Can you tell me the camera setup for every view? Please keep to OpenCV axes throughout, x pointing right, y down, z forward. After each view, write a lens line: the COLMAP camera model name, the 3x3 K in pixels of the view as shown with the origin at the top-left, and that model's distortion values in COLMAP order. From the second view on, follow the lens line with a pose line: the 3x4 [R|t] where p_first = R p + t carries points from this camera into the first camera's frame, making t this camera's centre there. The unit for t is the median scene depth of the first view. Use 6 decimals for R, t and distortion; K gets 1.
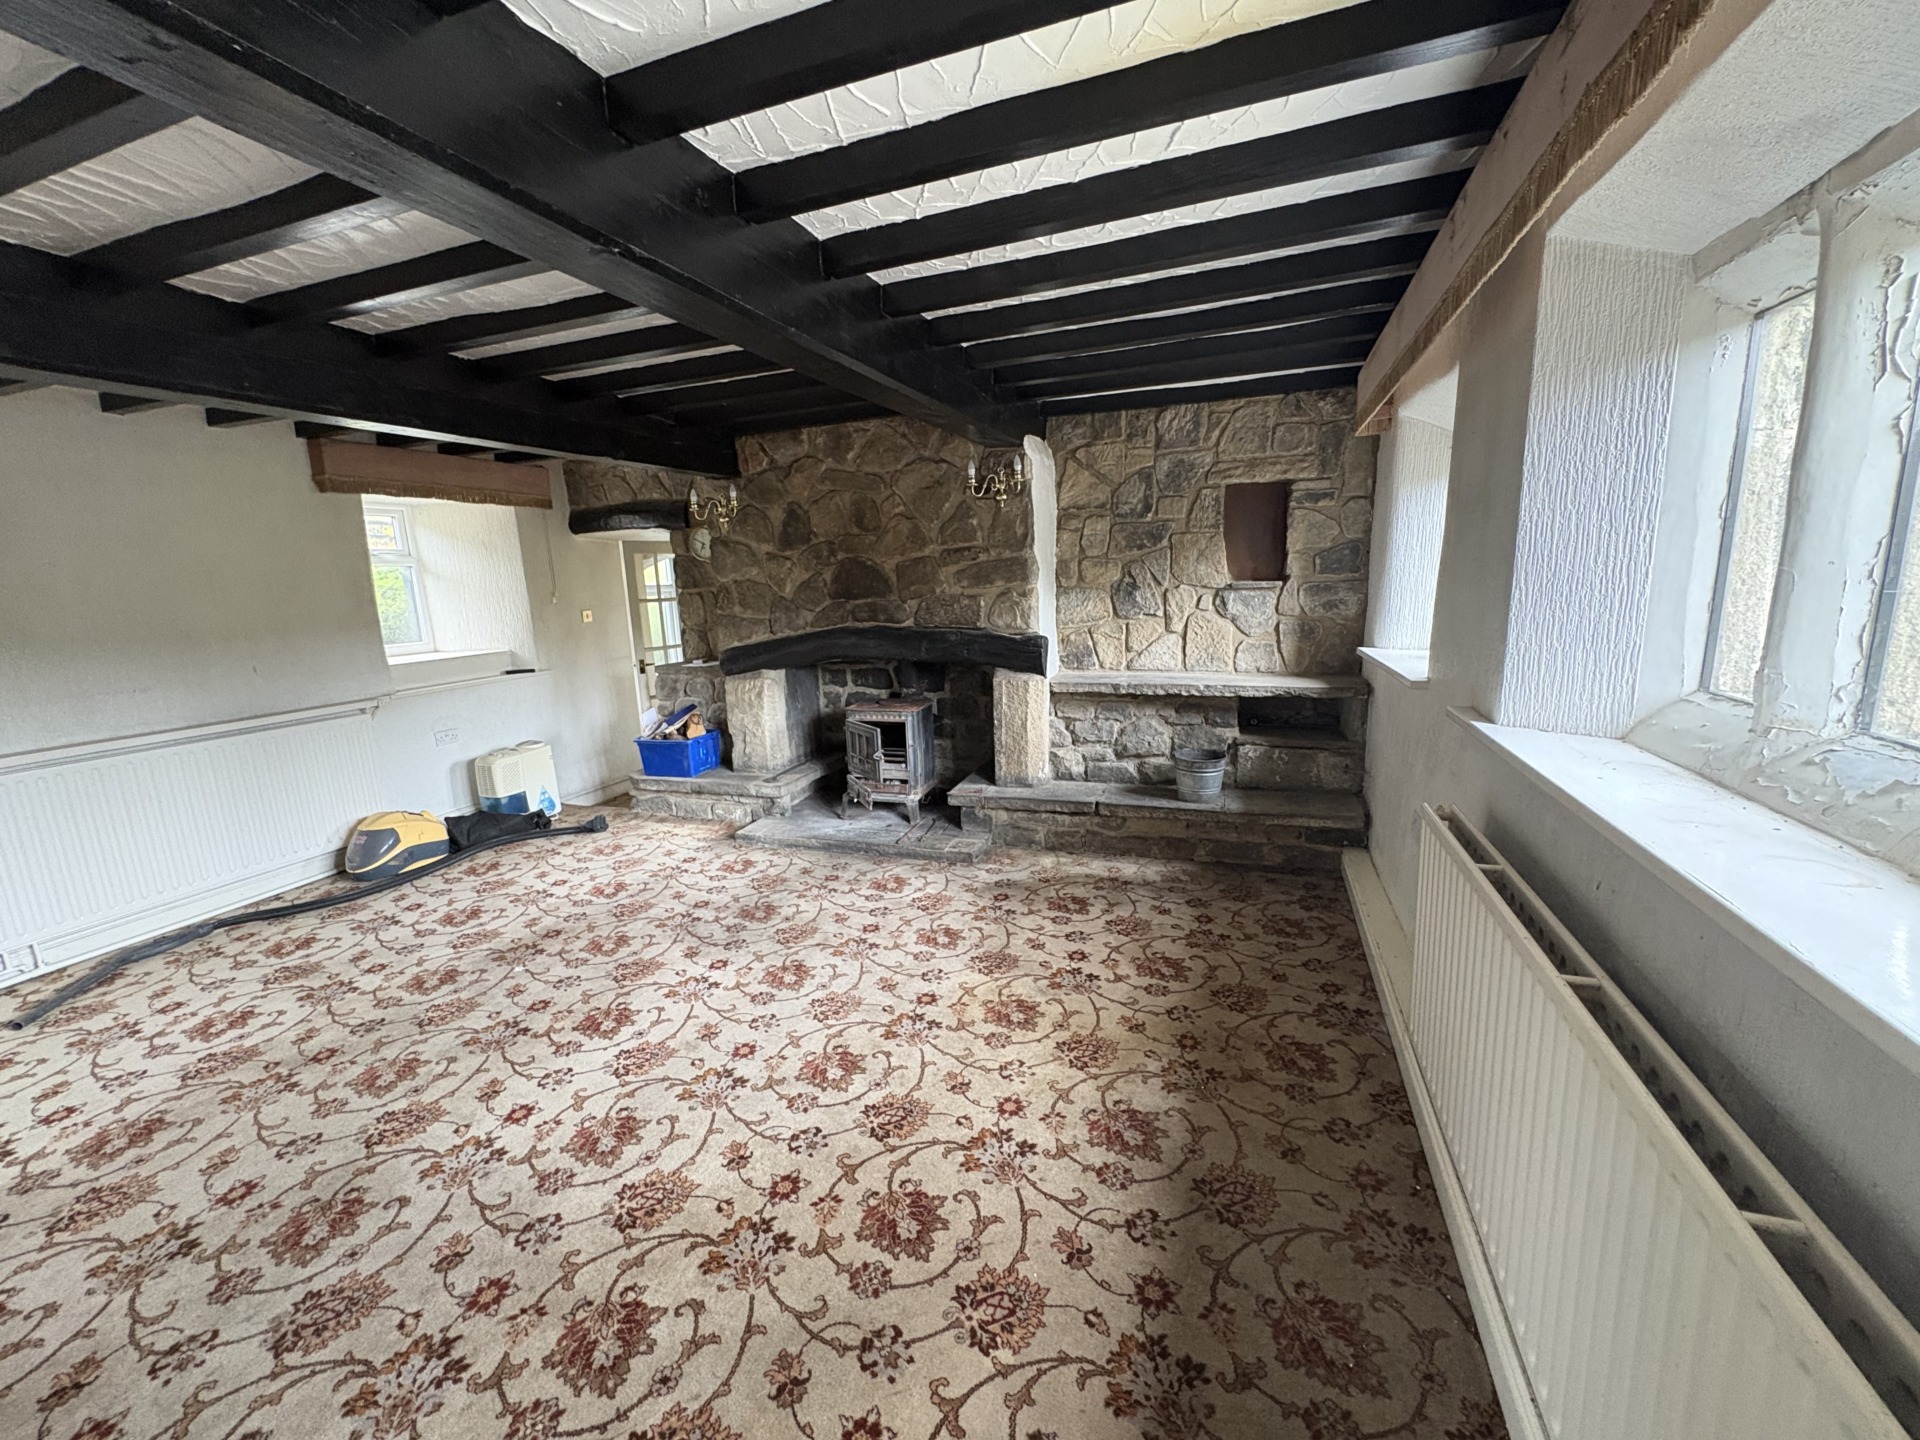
lens RADIAL K [[762.2, 0, 966.7], [0, 762.2, 716.6], [0, 0, 1]] dist [0.000324, 0.000062]
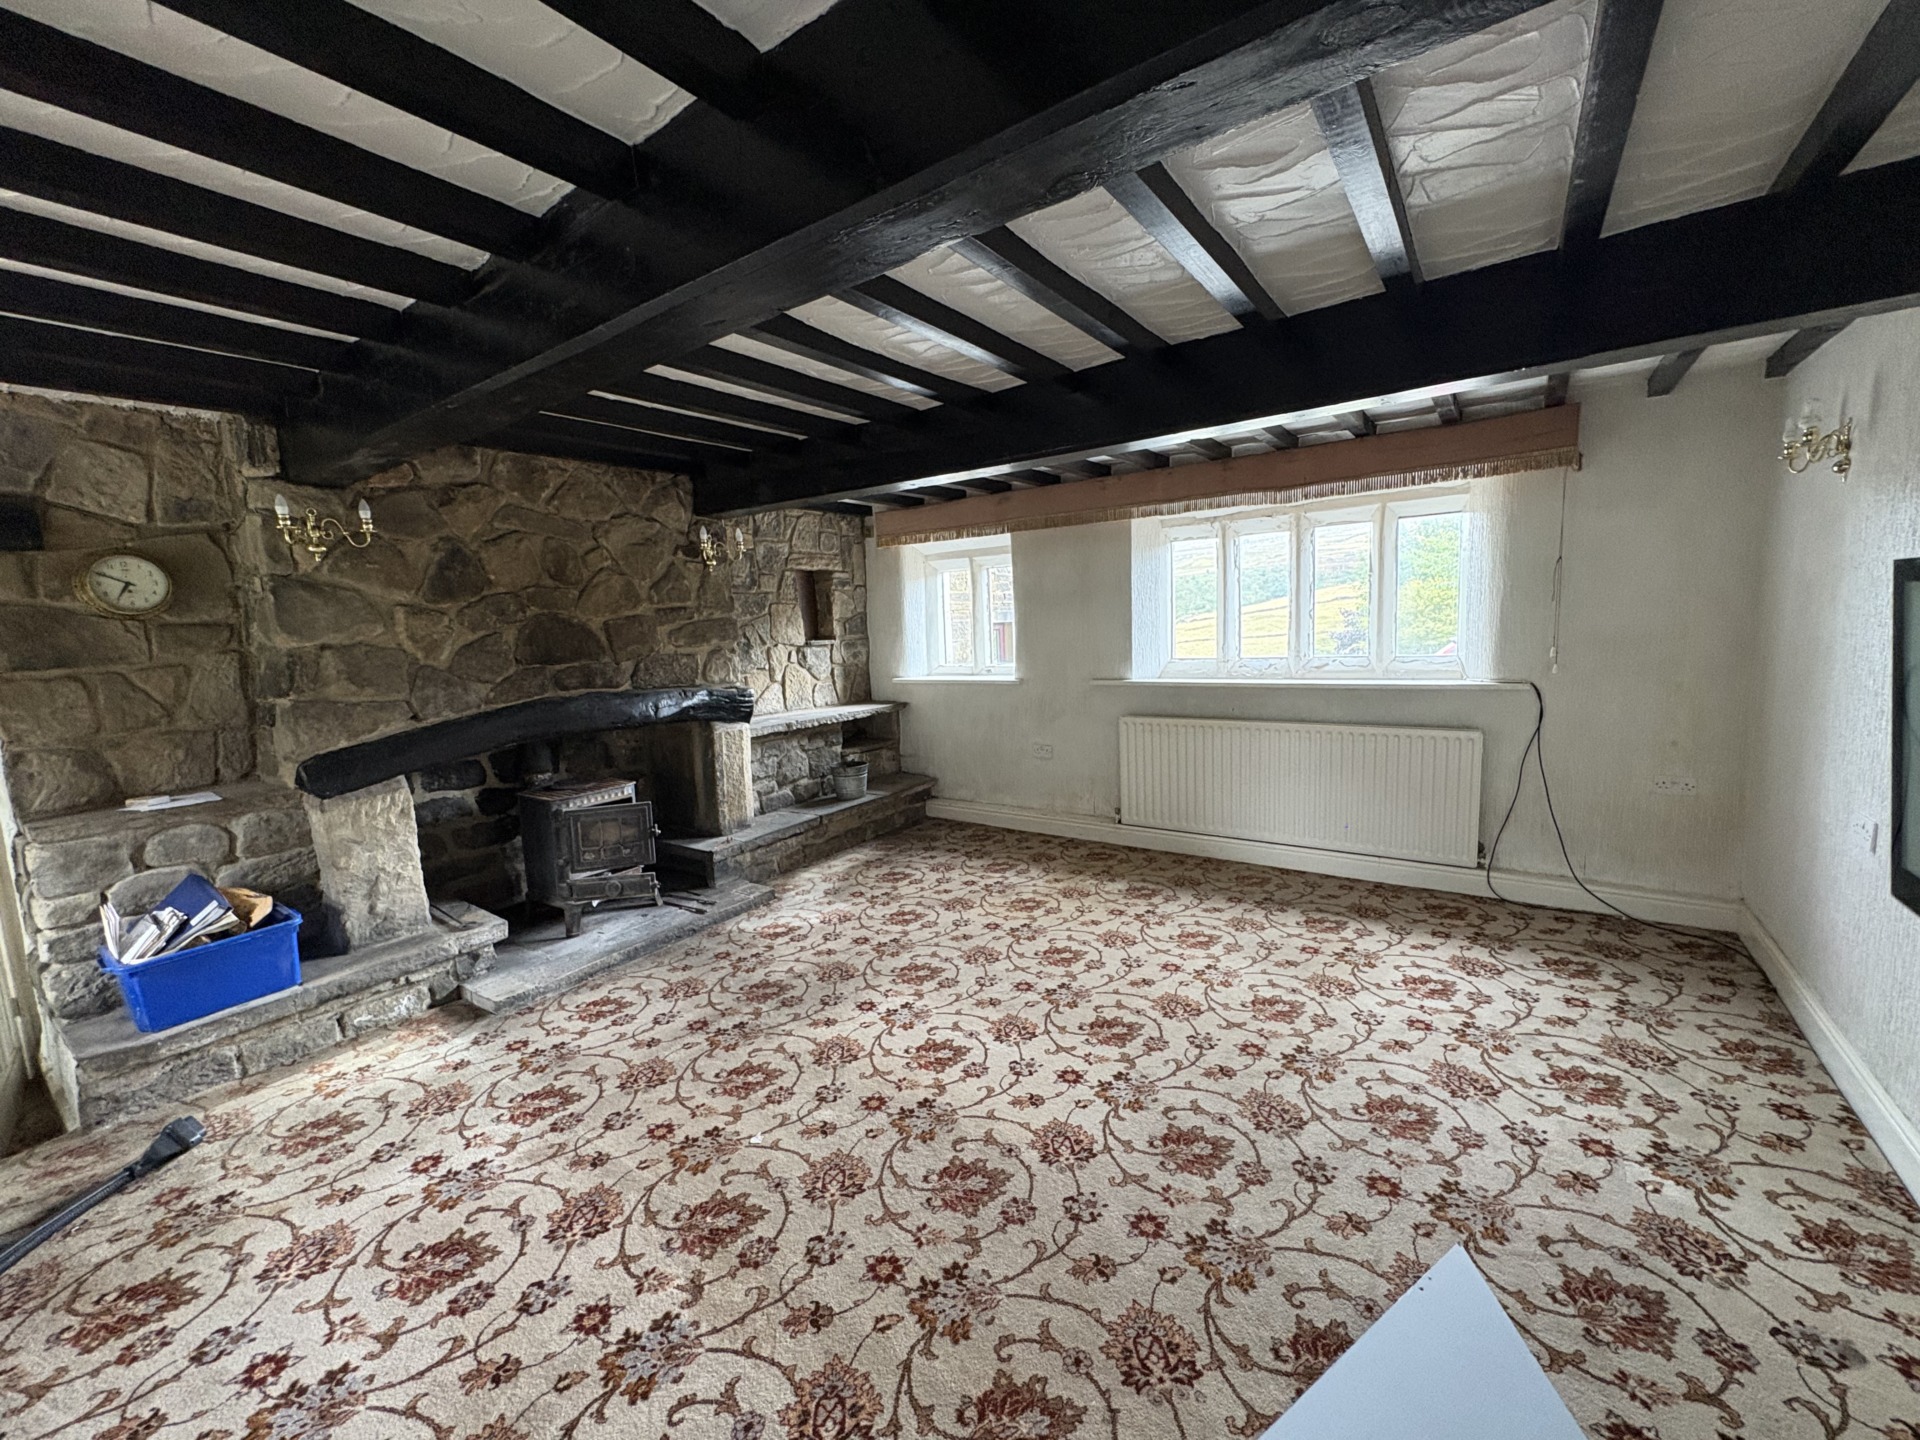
lens RADIAL K [[762.2, 0, 961.8], [0, 762.2, 712.1], [0, 0, 1]] dist [0.000324, 0.000062]
pose [[0.273402, -0.089509, 0.957726, -0.965974], [0.210205, 0.977156, 0.031318, -0.042122], [-0.938651, 0.192756, 0.285971, 0.422597]]
